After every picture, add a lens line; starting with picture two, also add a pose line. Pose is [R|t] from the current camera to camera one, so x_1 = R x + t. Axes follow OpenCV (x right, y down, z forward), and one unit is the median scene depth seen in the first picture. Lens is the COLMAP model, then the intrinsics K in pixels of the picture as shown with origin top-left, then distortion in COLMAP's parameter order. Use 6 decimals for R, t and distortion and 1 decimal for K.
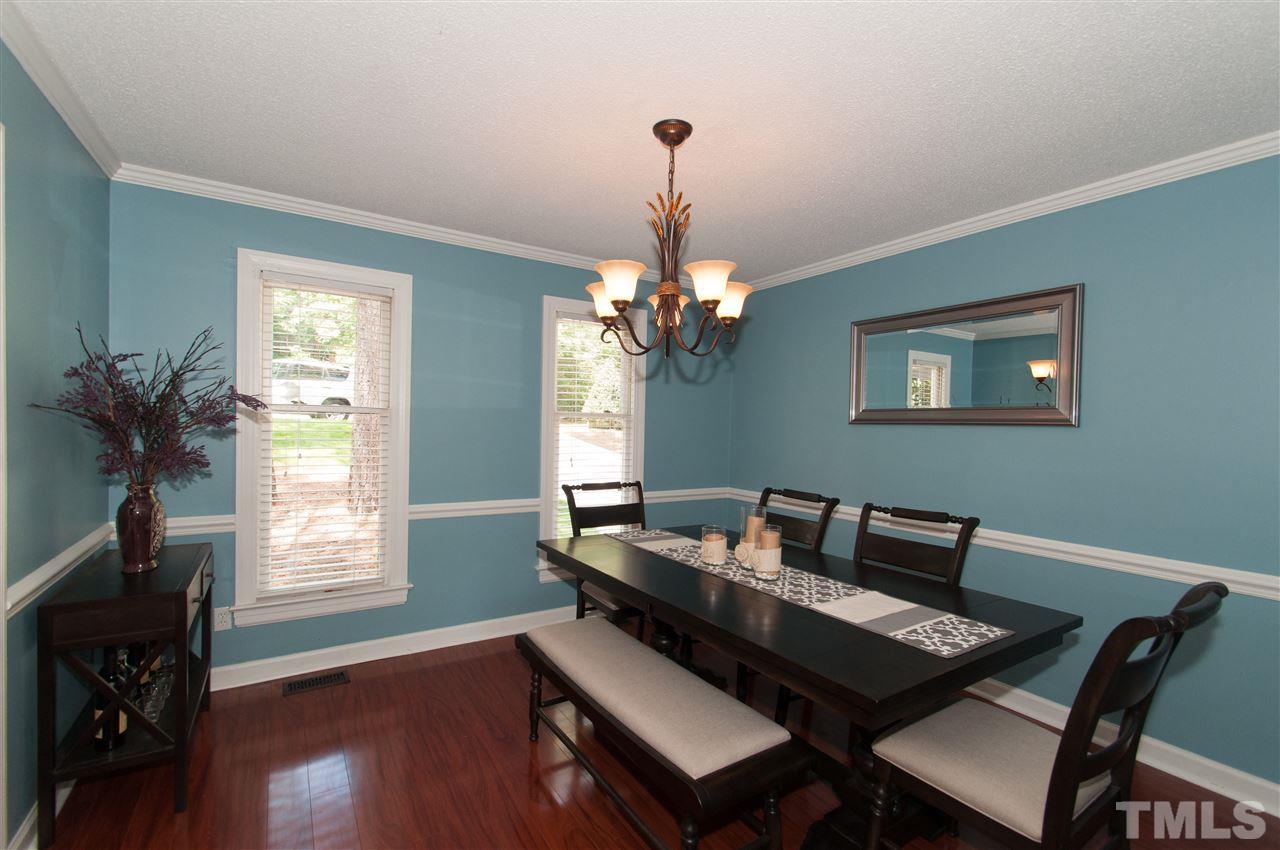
lens RADIAL K [[558.7, 0, 643.2], [0, 558.7, 424.5], [0, 0, 1]] dist [0.003997, -0.000612]
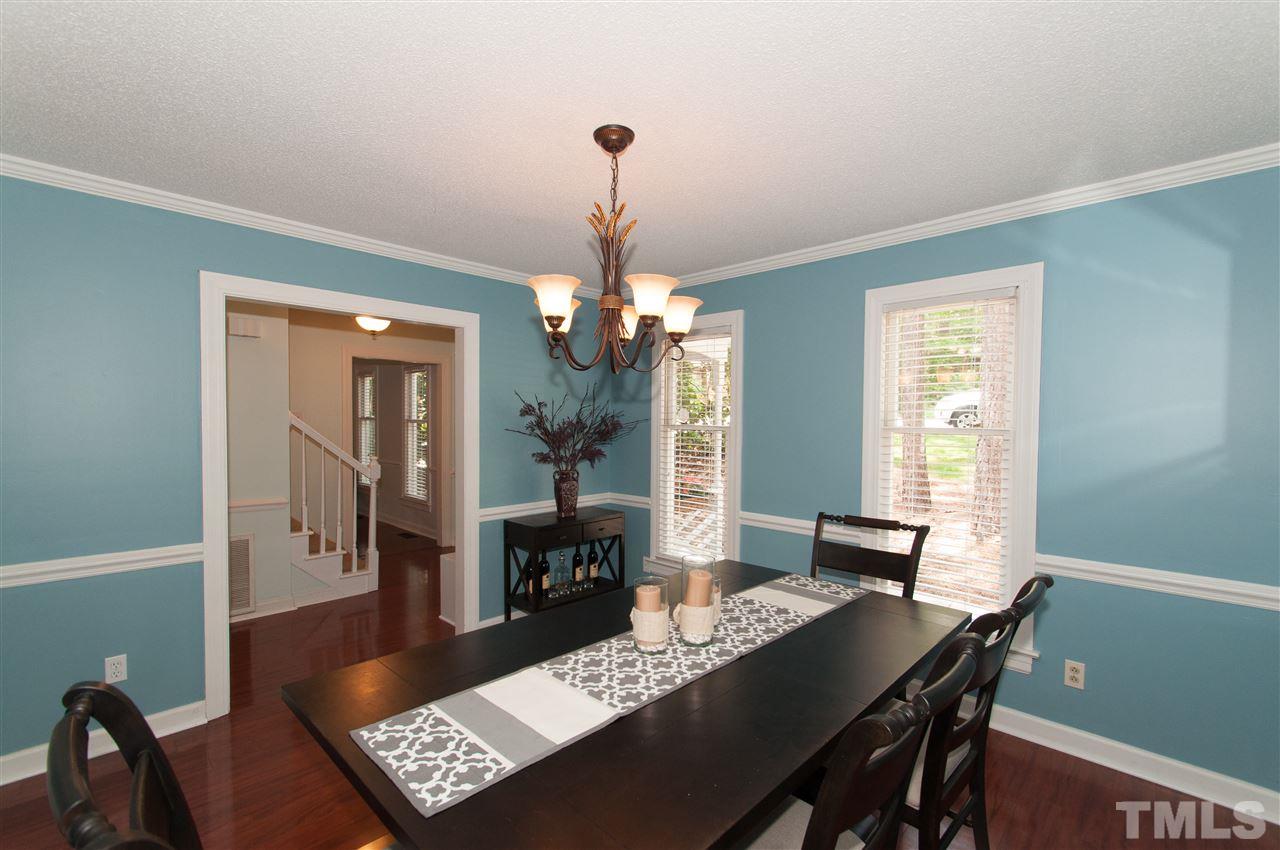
lens RADIAL K [[558.7, 0, 642.0], [0, 558.7, 418.0], [0, 0, 1]] dist [0.003997, -0.000612]
pose [[0.235150, -0.025868, -0.971615, 1.233559], [-0.007148, 0.999573, -0.028342, -0.018597], [0.971933, 0.013610, 0.234865, 1.035051]]
